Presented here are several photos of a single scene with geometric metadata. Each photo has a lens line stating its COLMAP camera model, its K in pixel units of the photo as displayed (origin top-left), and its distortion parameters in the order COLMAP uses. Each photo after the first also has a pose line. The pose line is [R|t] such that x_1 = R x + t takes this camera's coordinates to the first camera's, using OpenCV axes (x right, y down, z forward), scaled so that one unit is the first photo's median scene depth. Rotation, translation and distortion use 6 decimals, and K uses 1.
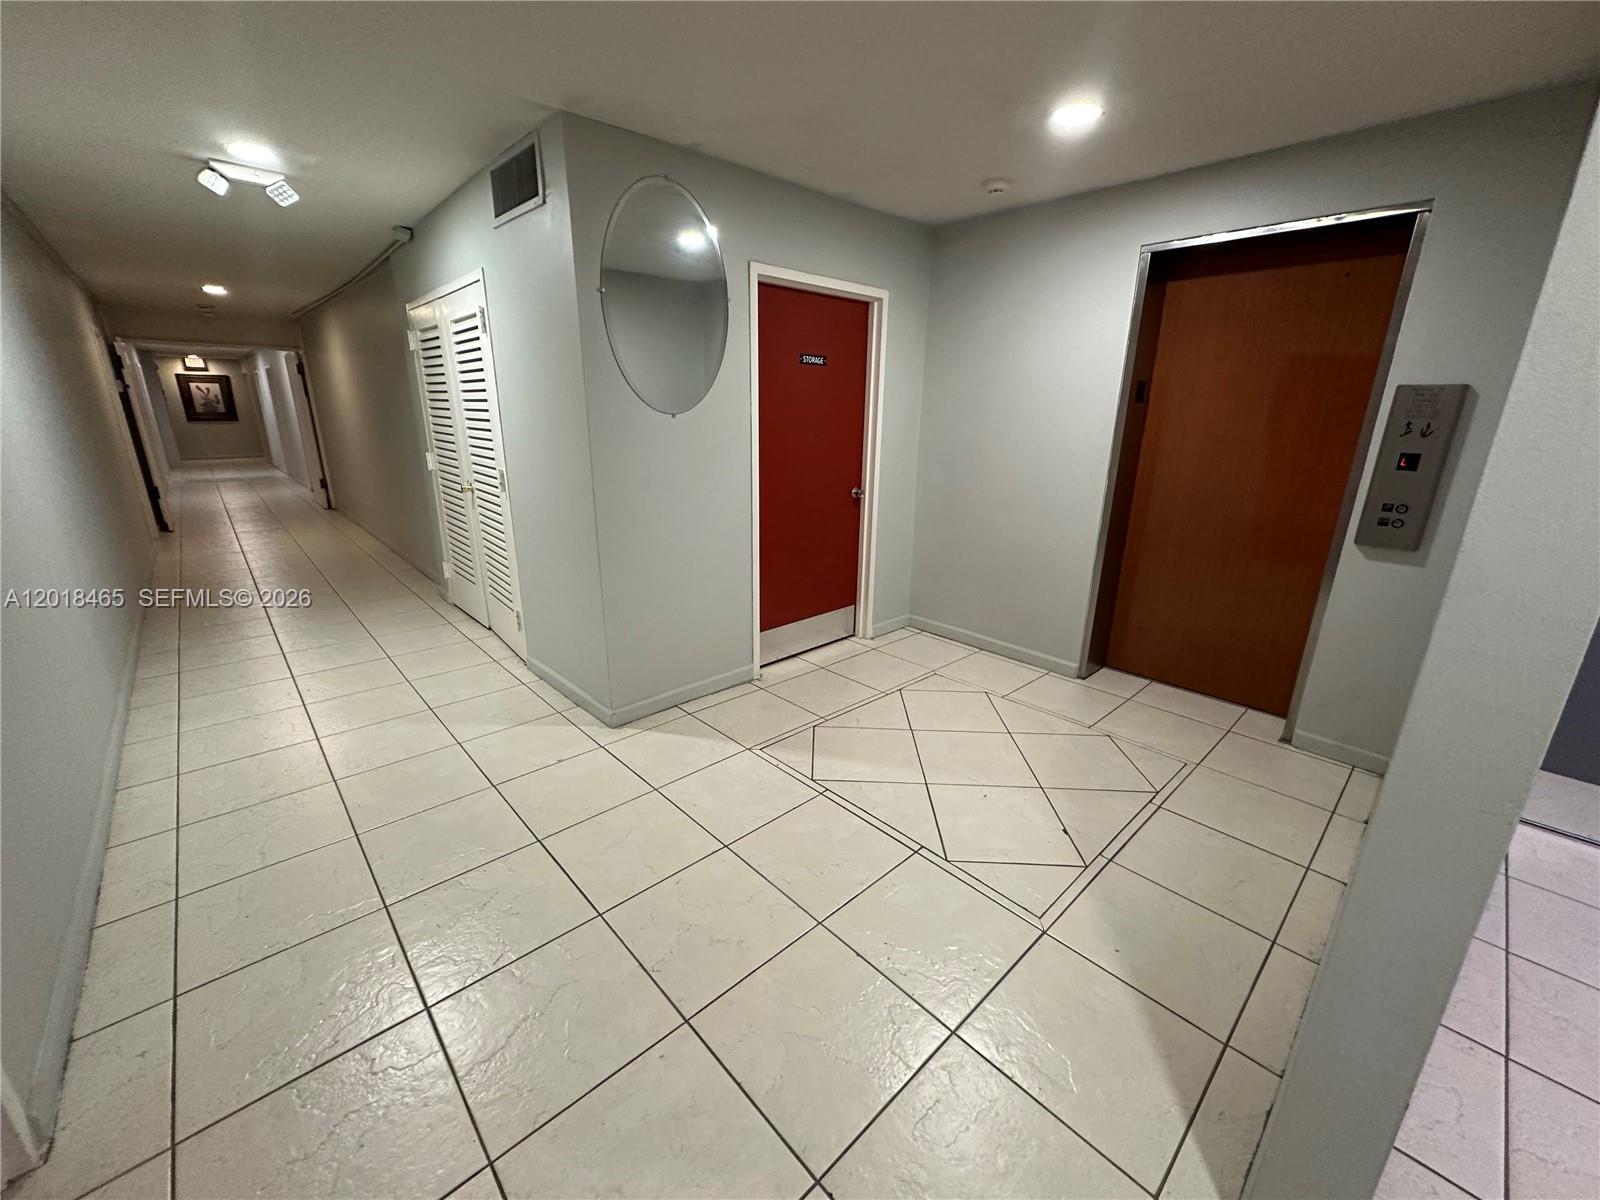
lens RADIAL K [[636.7, 0, 801.3], [0, 636.7, 604.7], [0, 0, 1]] dist [-0.001317, 0.000009]
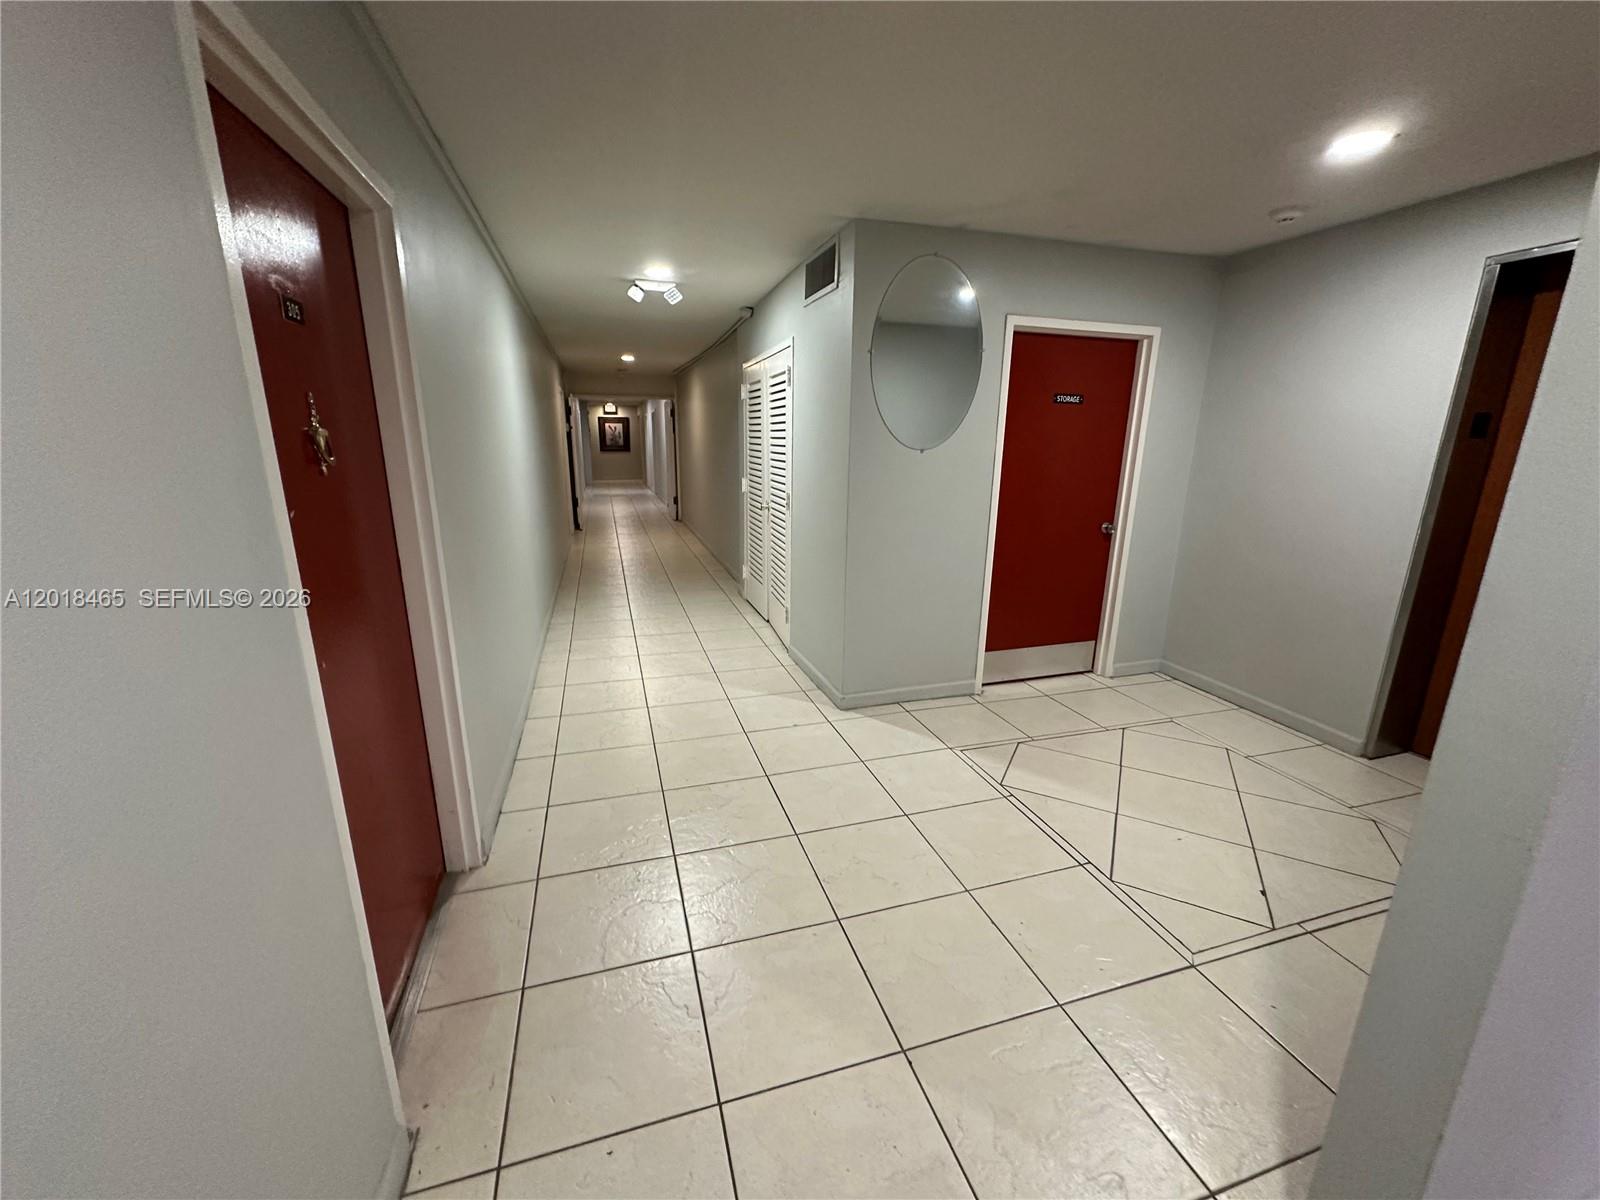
lens RADIAL K [[636.7, 0, 801.3], [0, 636.7, 604.7], [0, 0, 1]] dist [-0.001317, 0.000009]
pose [[0.900491, 0.107099, -0.421481, 0.097469], [-0.127102, 0.991697, -0.019562, 0.026187], [0.415886, 0.071187, 0.906626, -0.103080]]
